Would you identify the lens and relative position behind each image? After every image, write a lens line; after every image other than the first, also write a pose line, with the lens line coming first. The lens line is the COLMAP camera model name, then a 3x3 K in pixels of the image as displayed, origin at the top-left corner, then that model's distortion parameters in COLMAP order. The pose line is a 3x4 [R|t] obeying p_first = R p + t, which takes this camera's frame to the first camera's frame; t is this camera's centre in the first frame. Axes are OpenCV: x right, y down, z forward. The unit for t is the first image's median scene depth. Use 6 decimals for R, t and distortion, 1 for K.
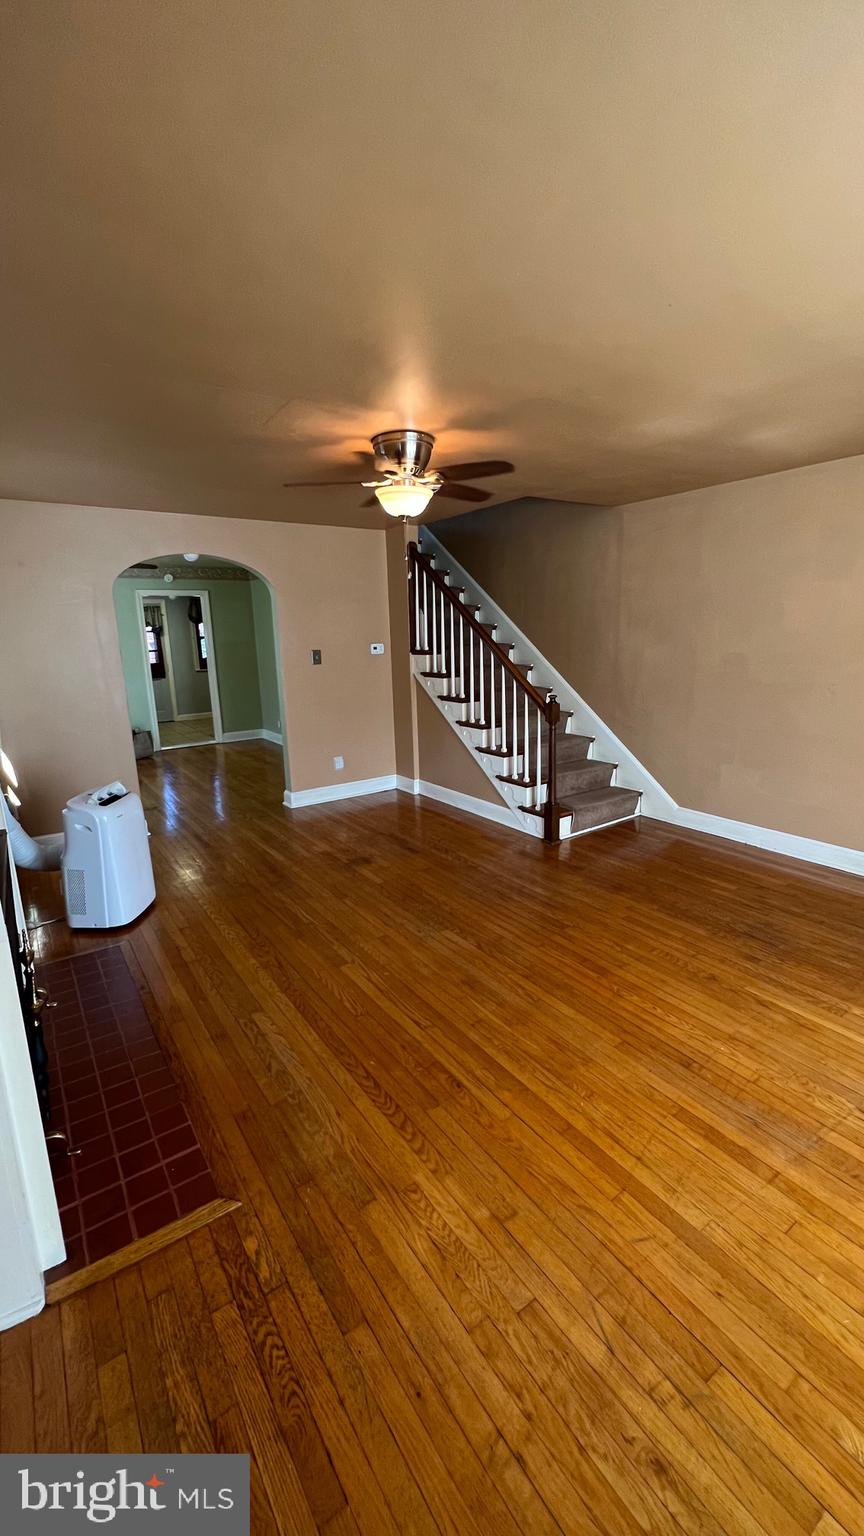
lens RADIAL K [[613.1, 0, 438.6], [0, 613.1, 765.3], [0, 0, 1]] dist [-0.004070, 0.001534]
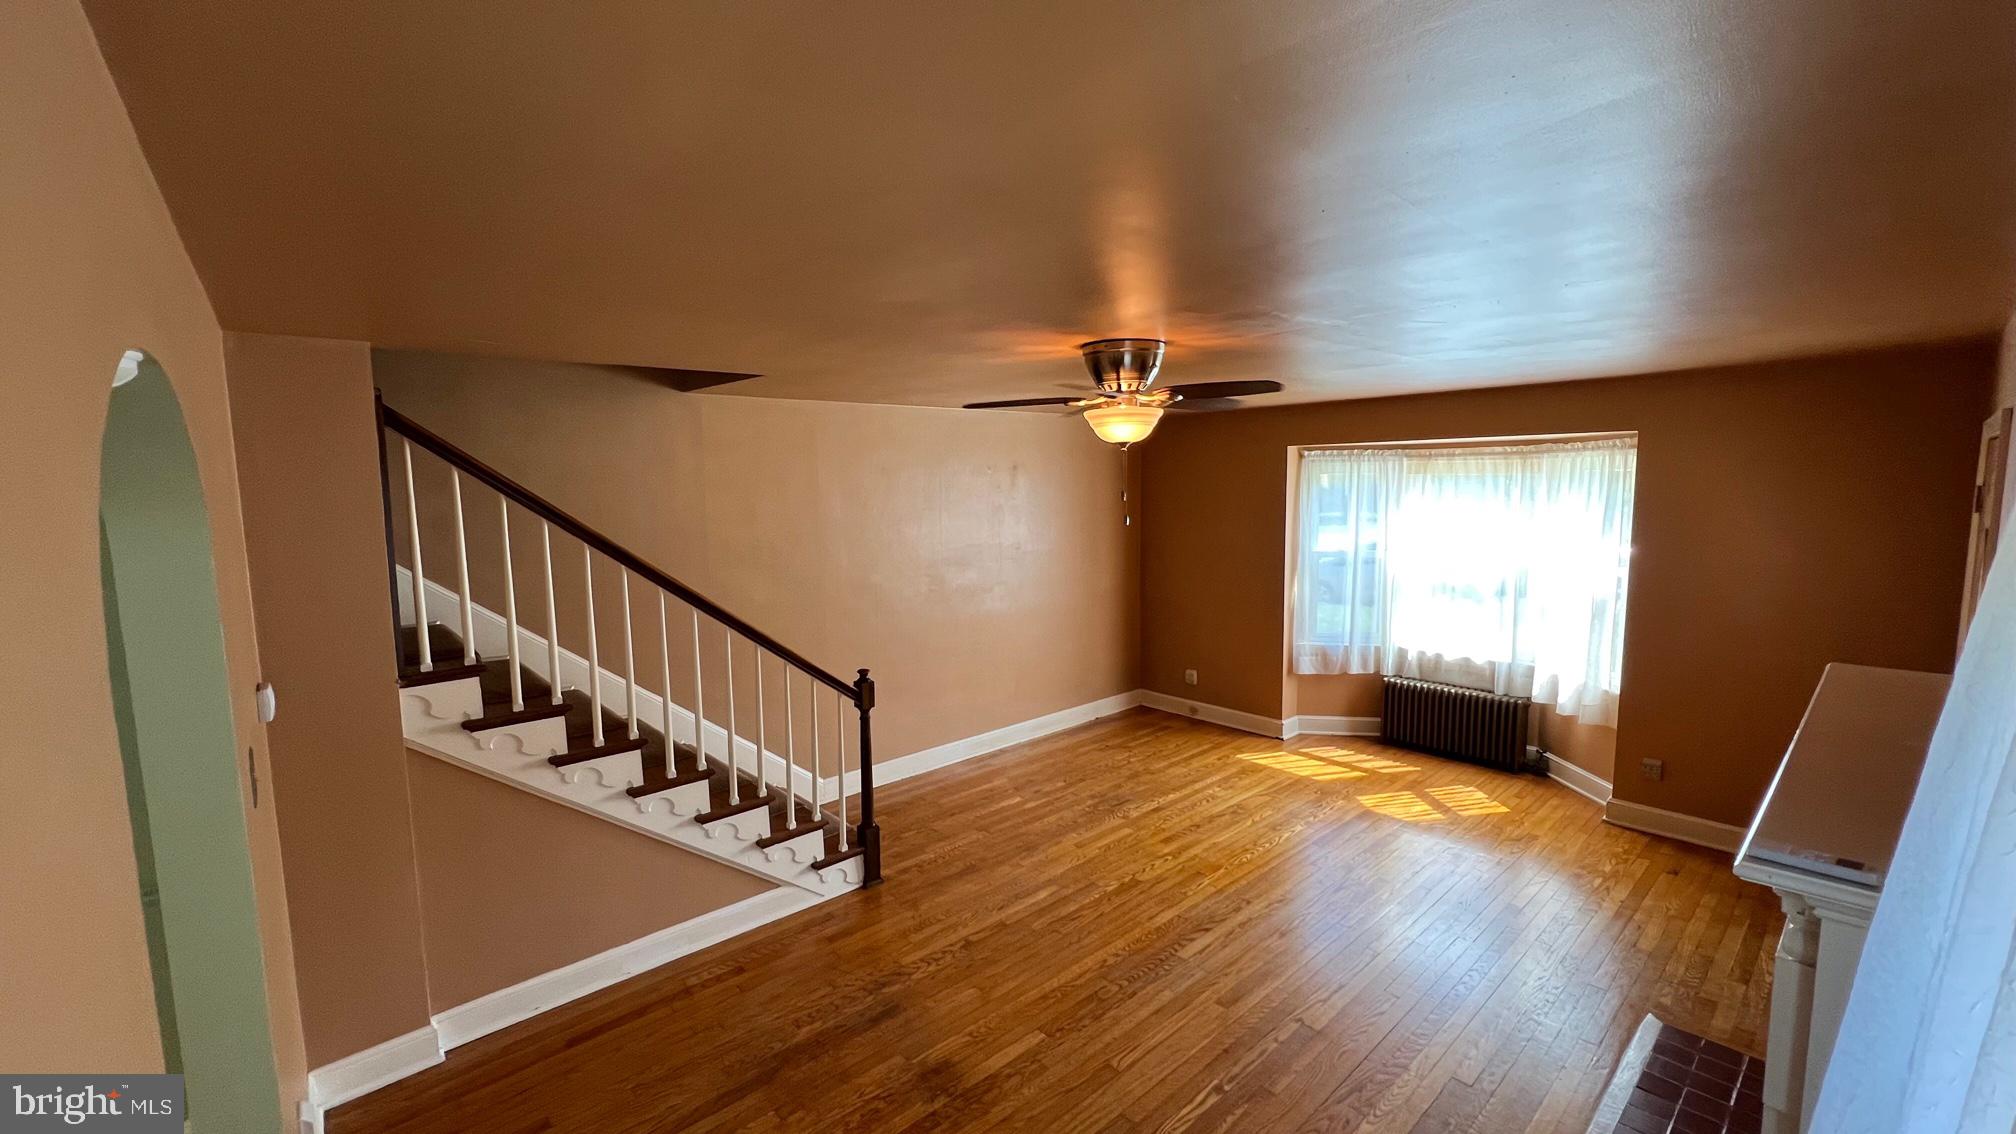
lens RADIAL K [[804.6, 0, 1008.4], [0, 804.6, 570.5], [0, 0, 1]] dist [-0.004070, 0.001534]
pose [[-0.105291, -0.089916, 0.990368, -0.645393], [0.235610, 0.965292, 0.112688, -0.257064], [-0.966127, 0.245206, -0.080451, 0.803404]]
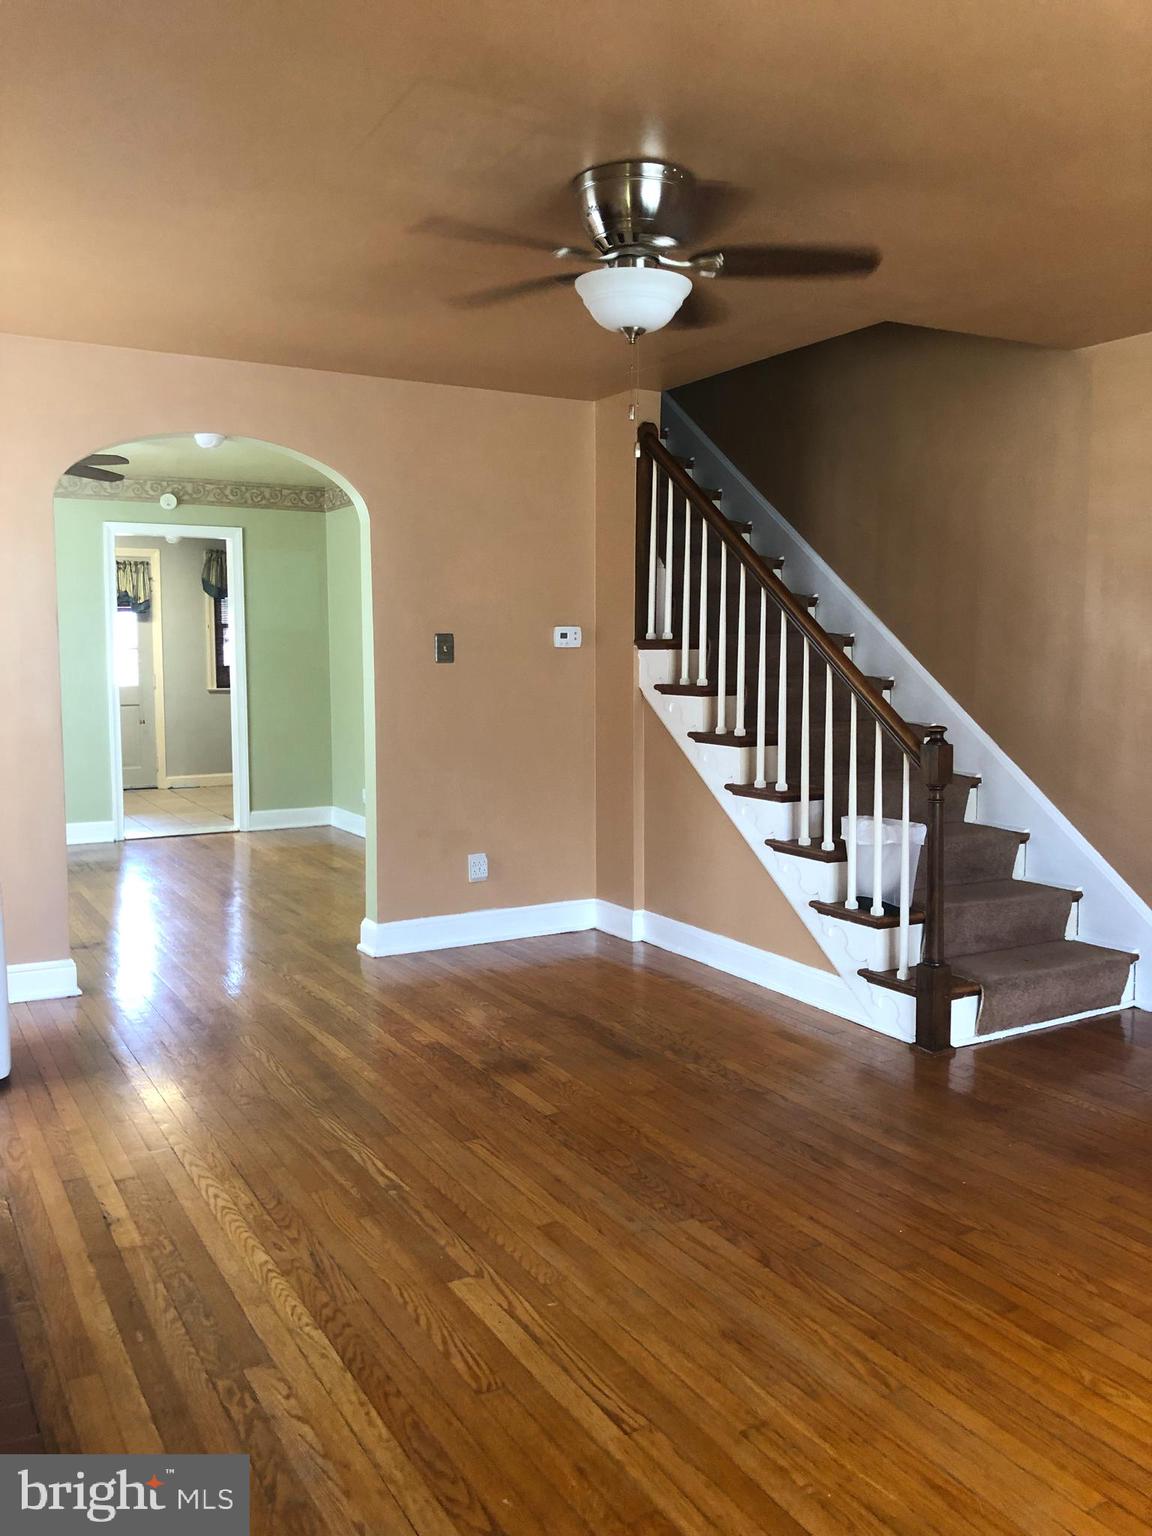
lens RADIAL K [[1254.5, 0, 570.3], [0, 1254.5, 771.8], [0, 0, 1]] dist [0.025365, -0.049251]
pose [[0.994747, 0.031436, -0.097414, 0.003100], [-0.042500, 0.992609, -0.113670, 0.036642], [0.093121, 0.117213, 0.988731, 0.034750]]
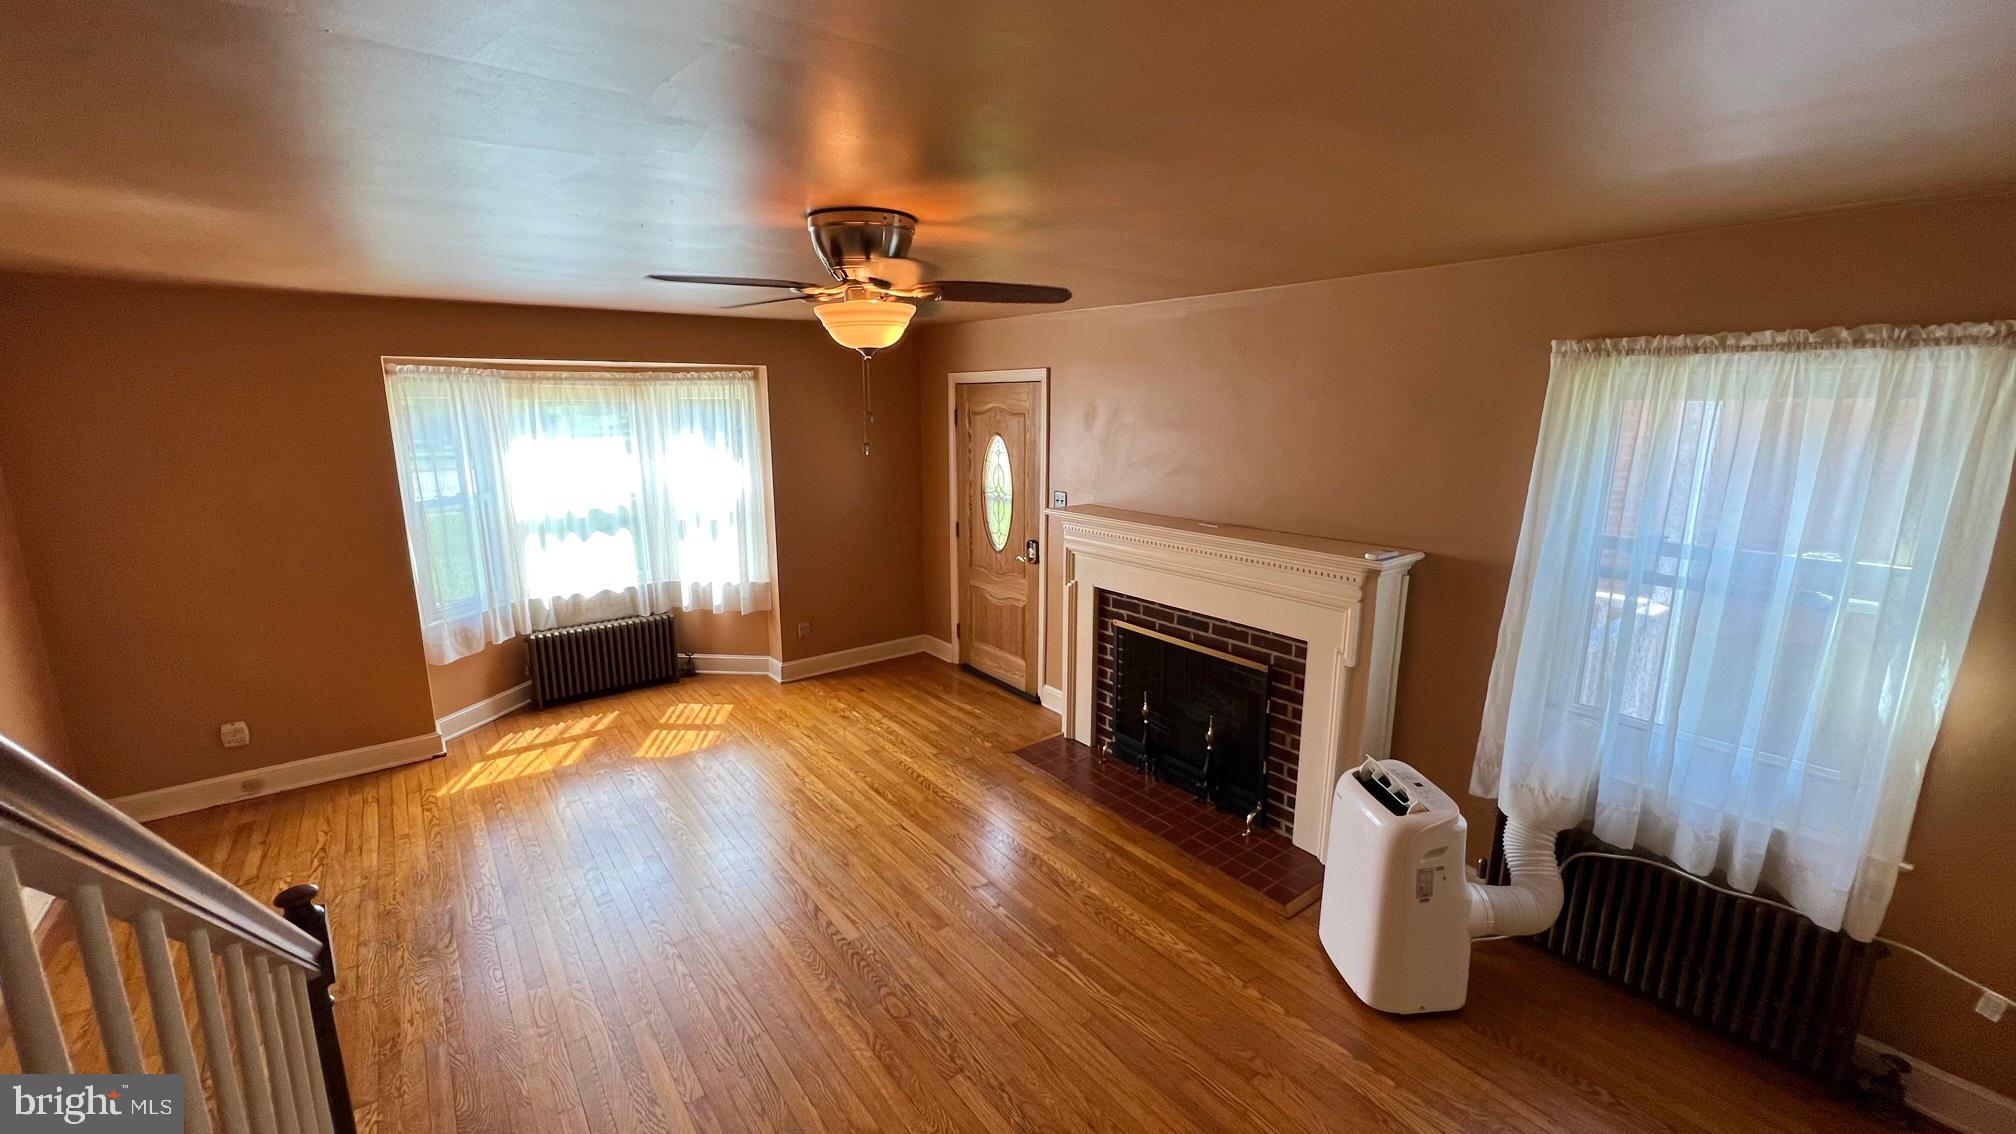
lens RADIAL K [[804.6, 0, 998.5], [0, 804.6, 565.7], [0, 0, 1]] dist [-0.004070, 0.001534]
pose [[-0.999464, 0.025611, -0.020370, -0.101253], [0.014930, 0.910792, 0.412596, -0.341906], [0.029119, 0.412071, -0.910687, 1.142575]]
